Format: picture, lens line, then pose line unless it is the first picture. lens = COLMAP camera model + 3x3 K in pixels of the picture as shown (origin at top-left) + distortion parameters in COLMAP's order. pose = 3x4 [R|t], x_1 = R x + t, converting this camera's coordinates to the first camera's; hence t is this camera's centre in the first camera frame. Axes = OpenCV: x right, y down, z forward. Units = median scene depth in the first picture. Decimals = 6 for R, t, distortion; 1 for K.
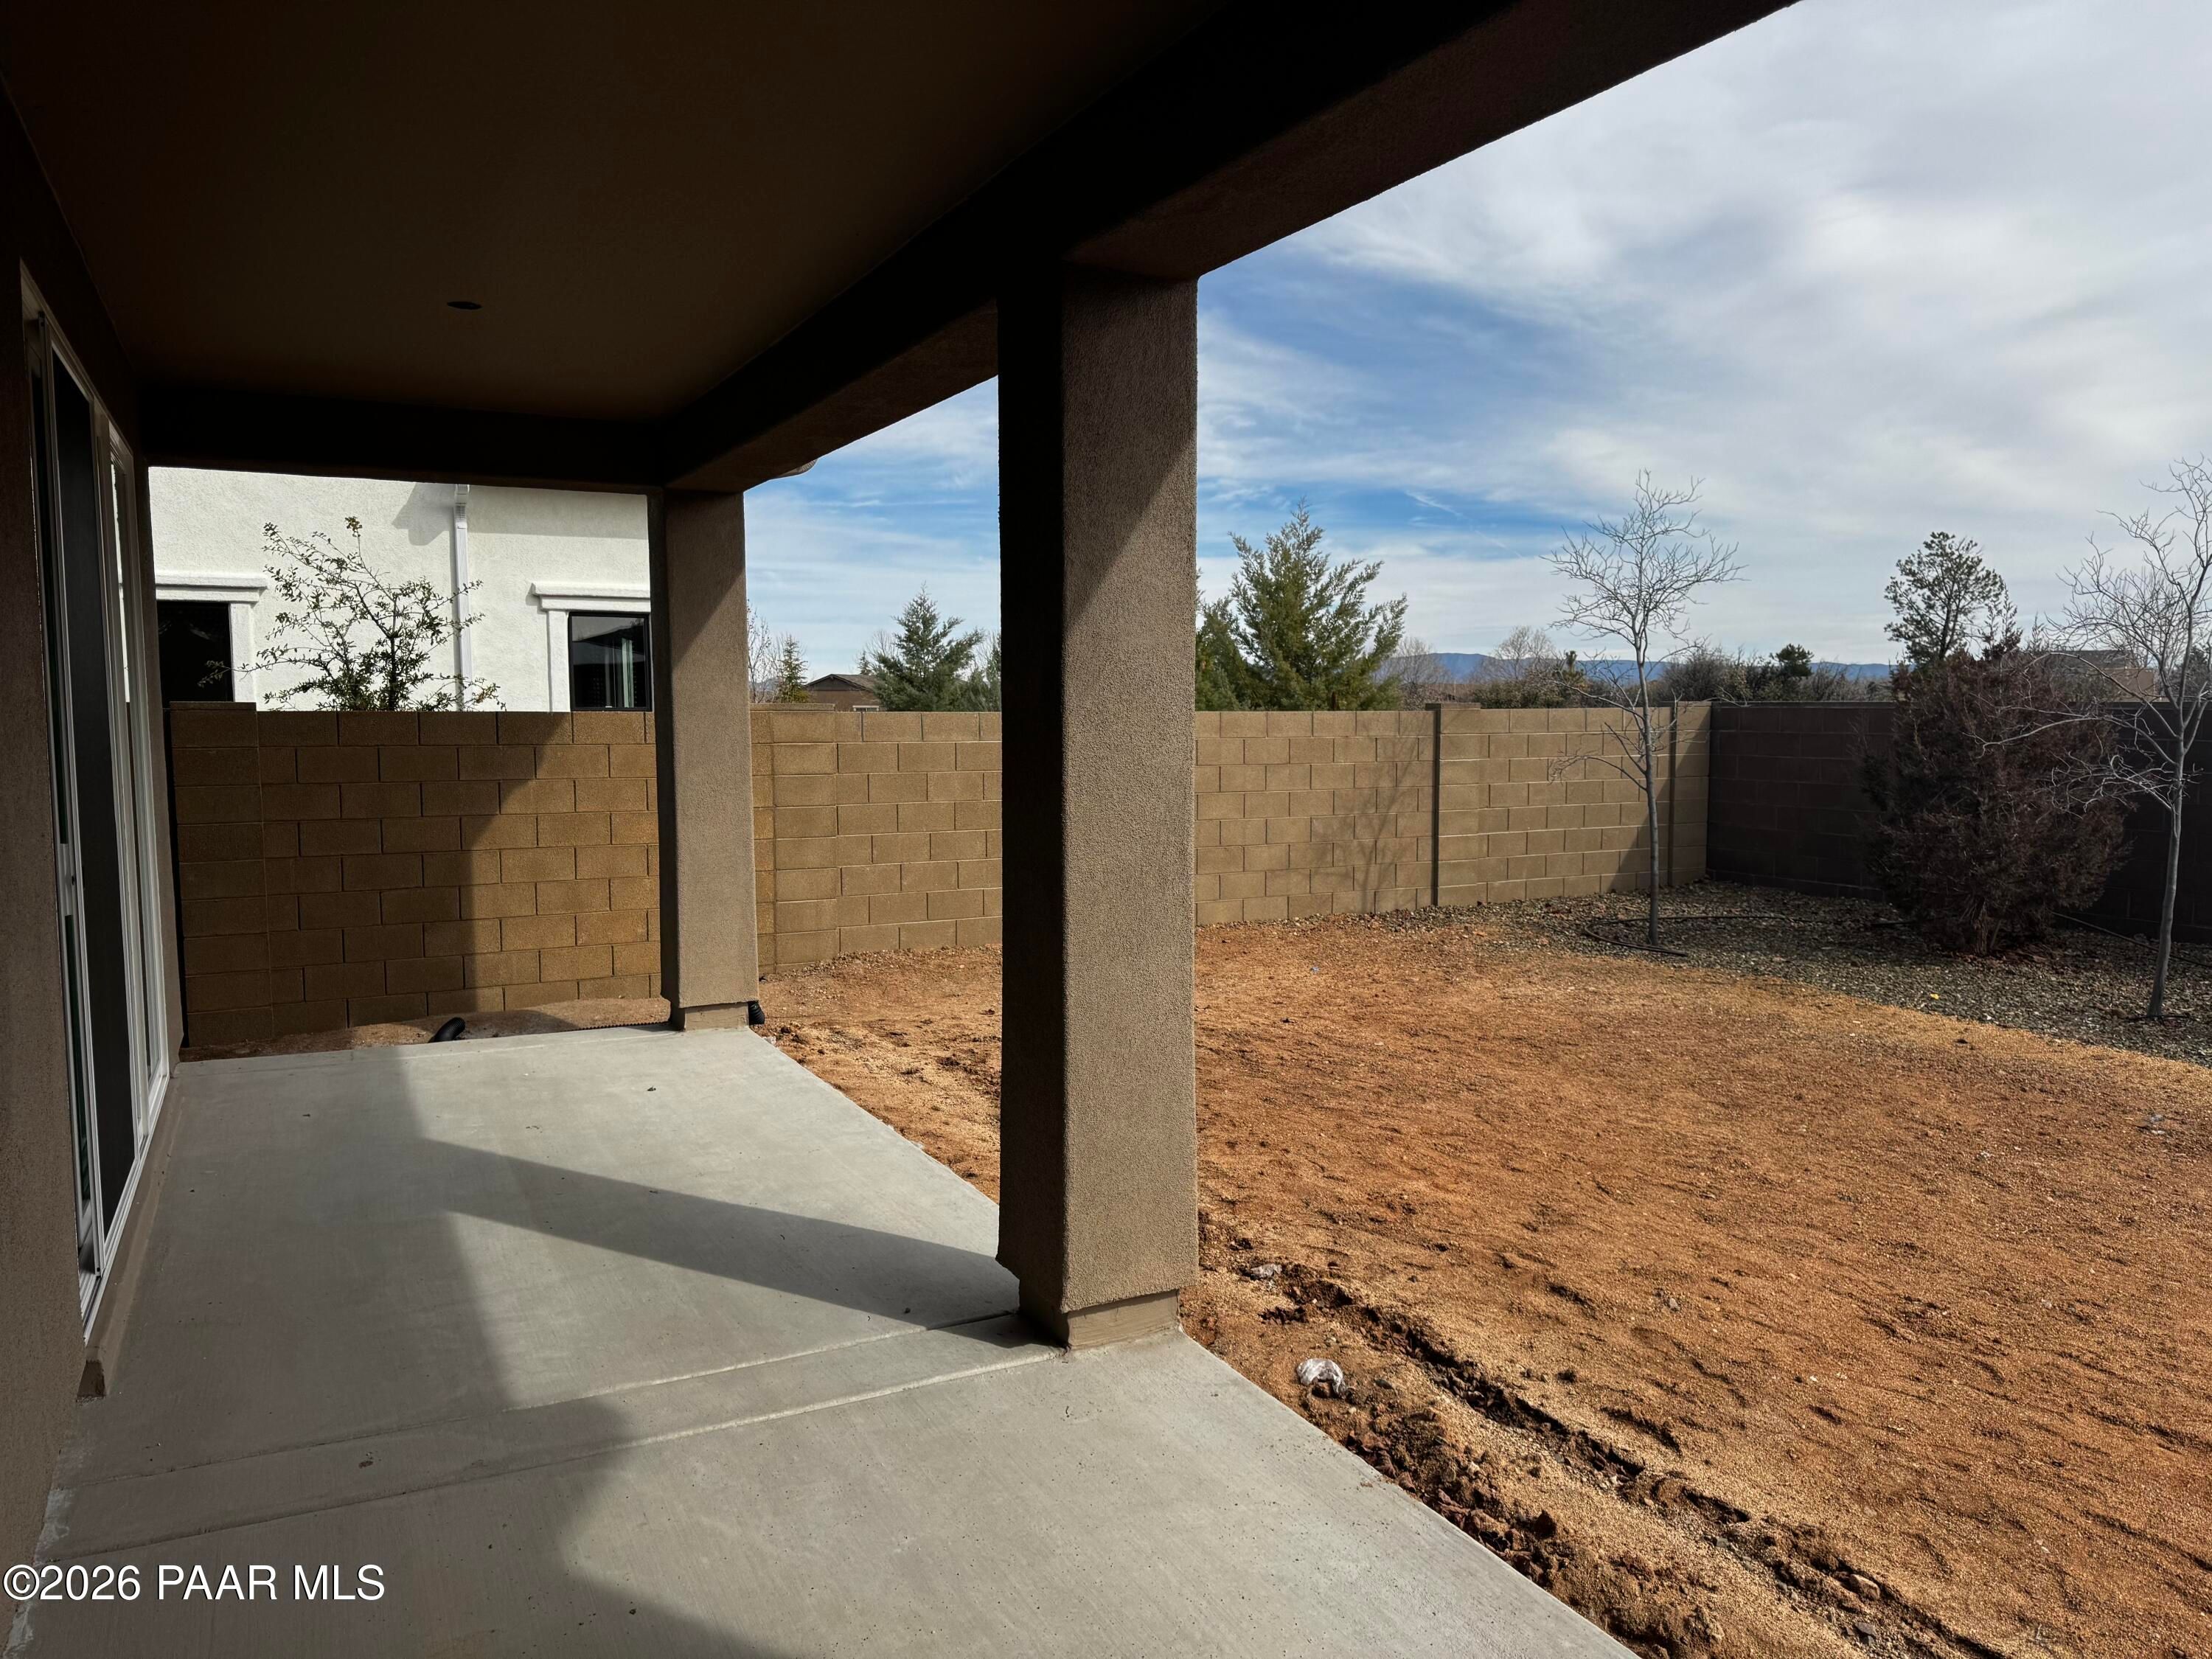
lens RADIAL K [[1573.9, 0, 1106.0], [0, 1573.9, 829.5], [0, 0, 1]] dist [0.112621, -0.158556]
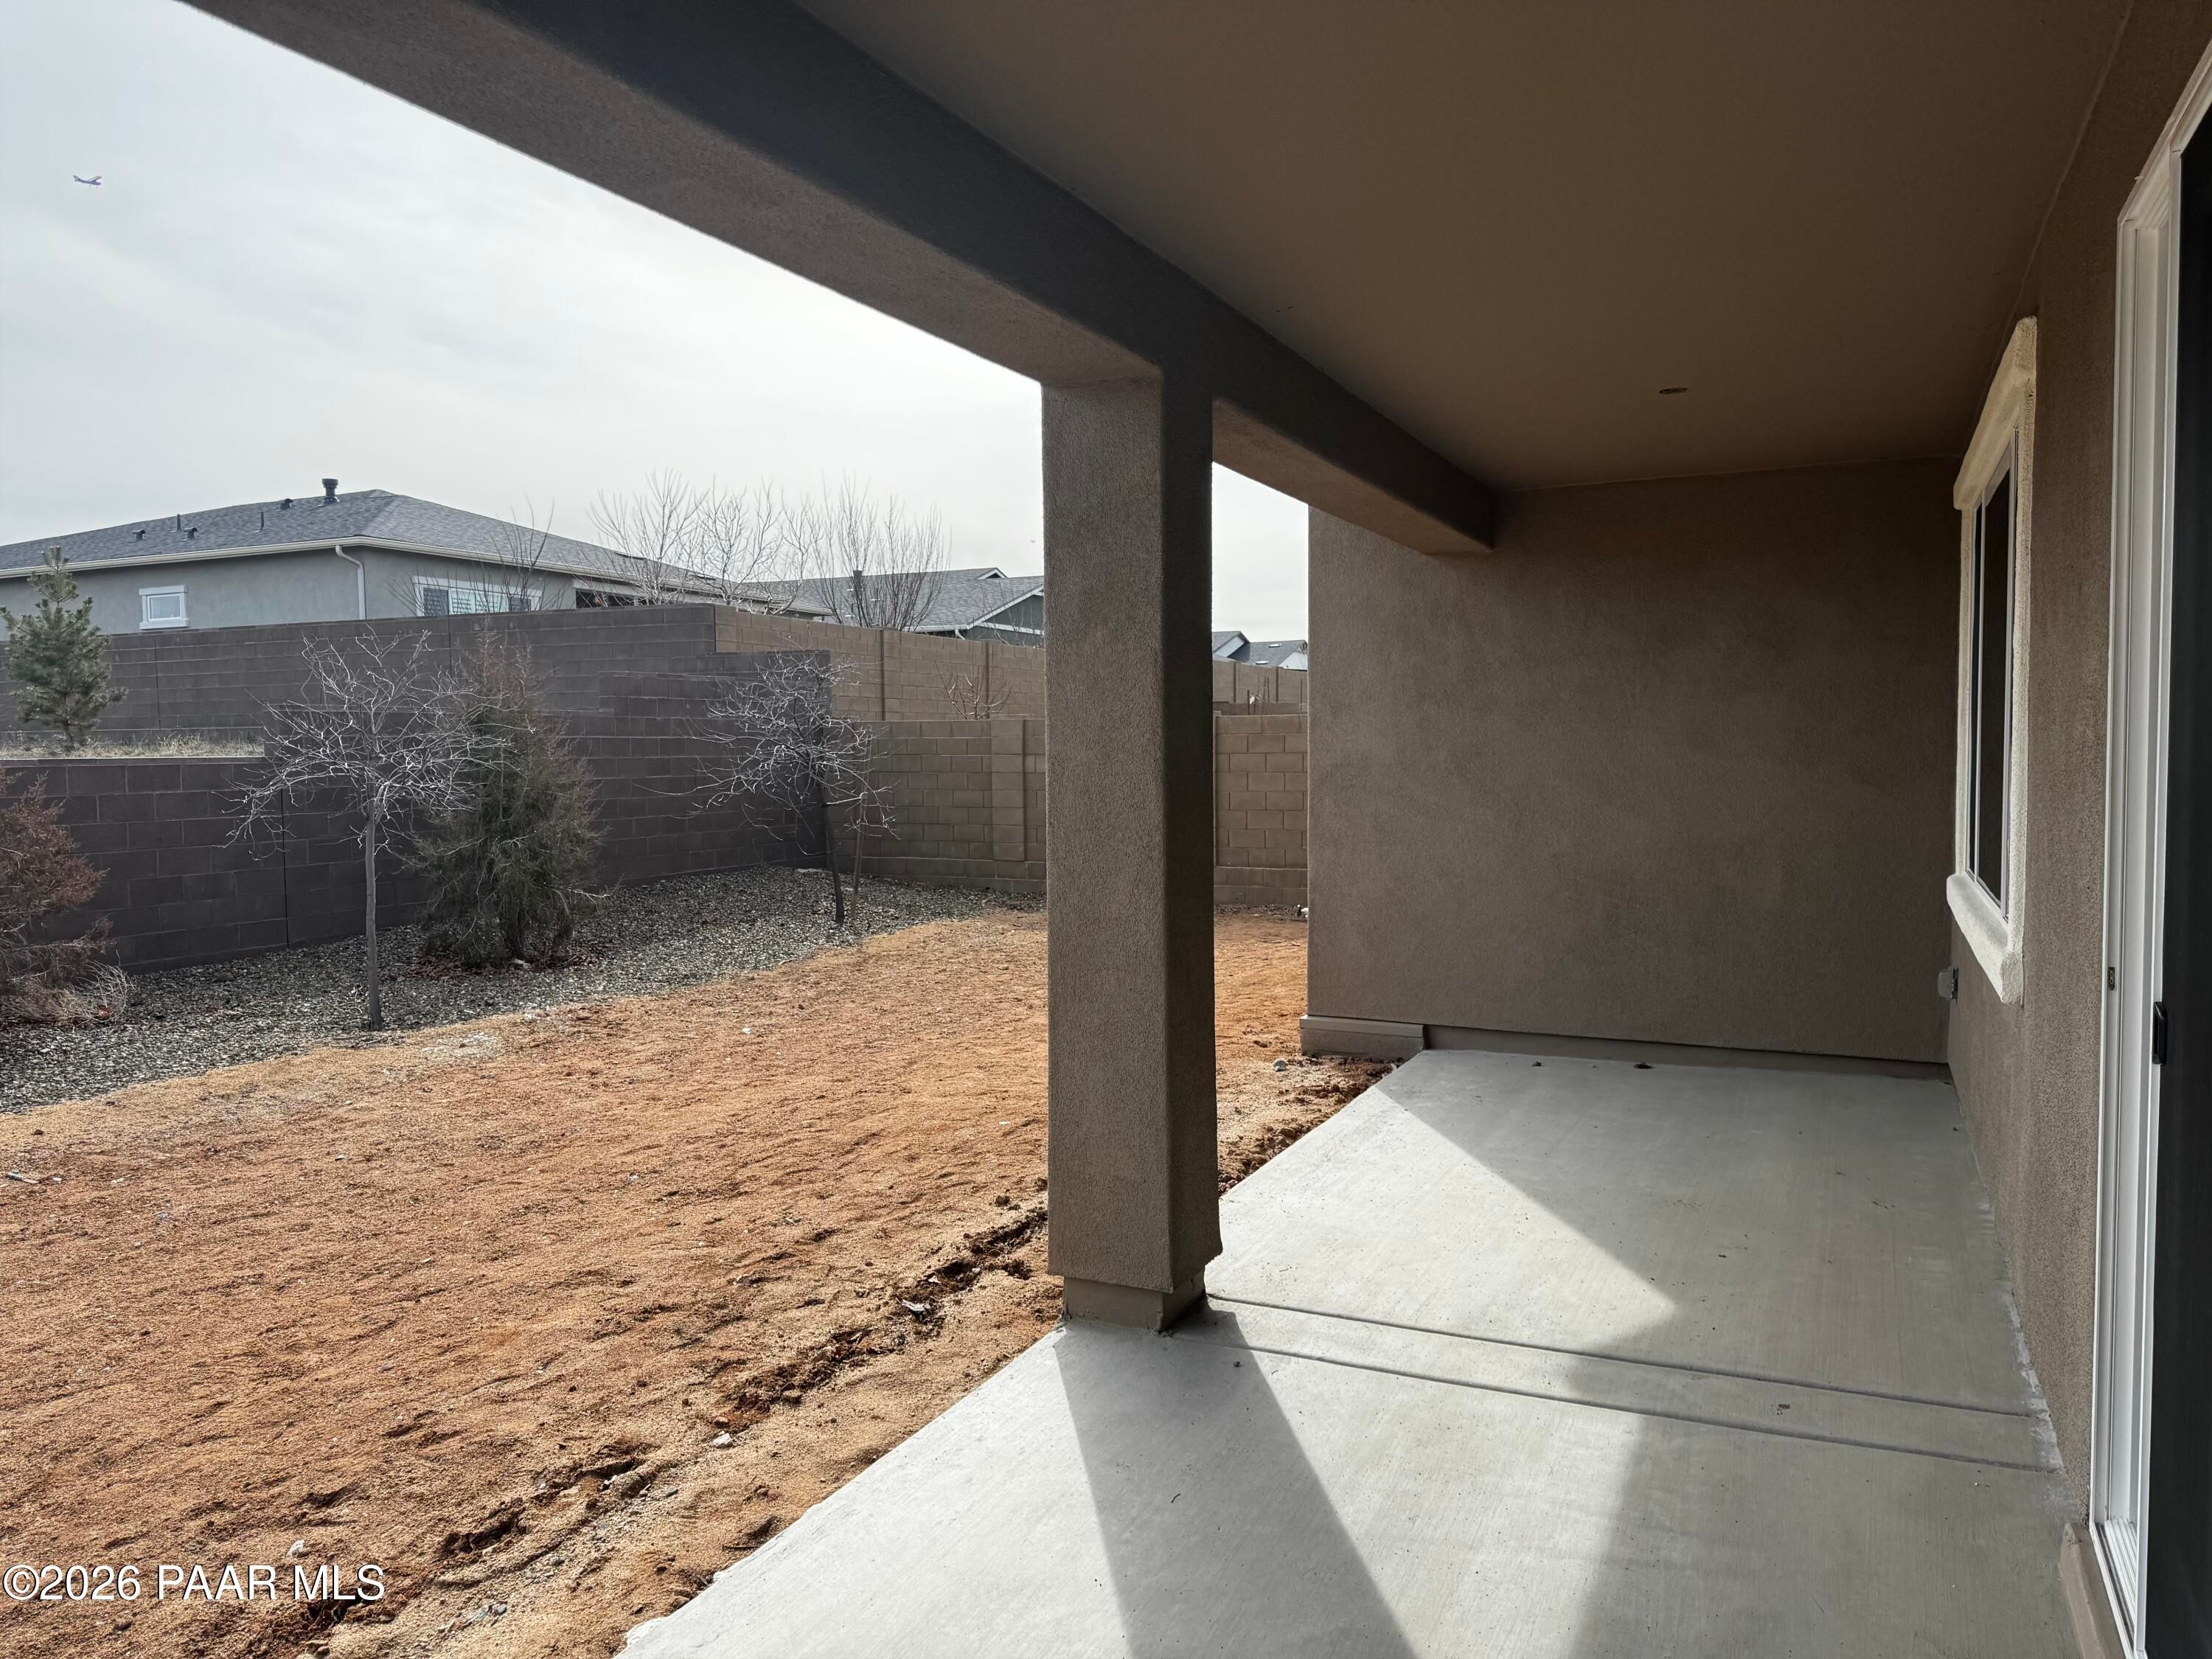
lens RADIAL K [[1564.8, 0, 1106.0], [0, 1564.8, 829.5], [0, 0, 1]] dist [0.003011, -0.002869]
pose [[-0.606674, -0.037172, 0.794081, -0.669121], [0.074099, 0.991913, 0.103045, -0.107514], [-0.791490, 0.121356, -0.599013, 1.288361]]
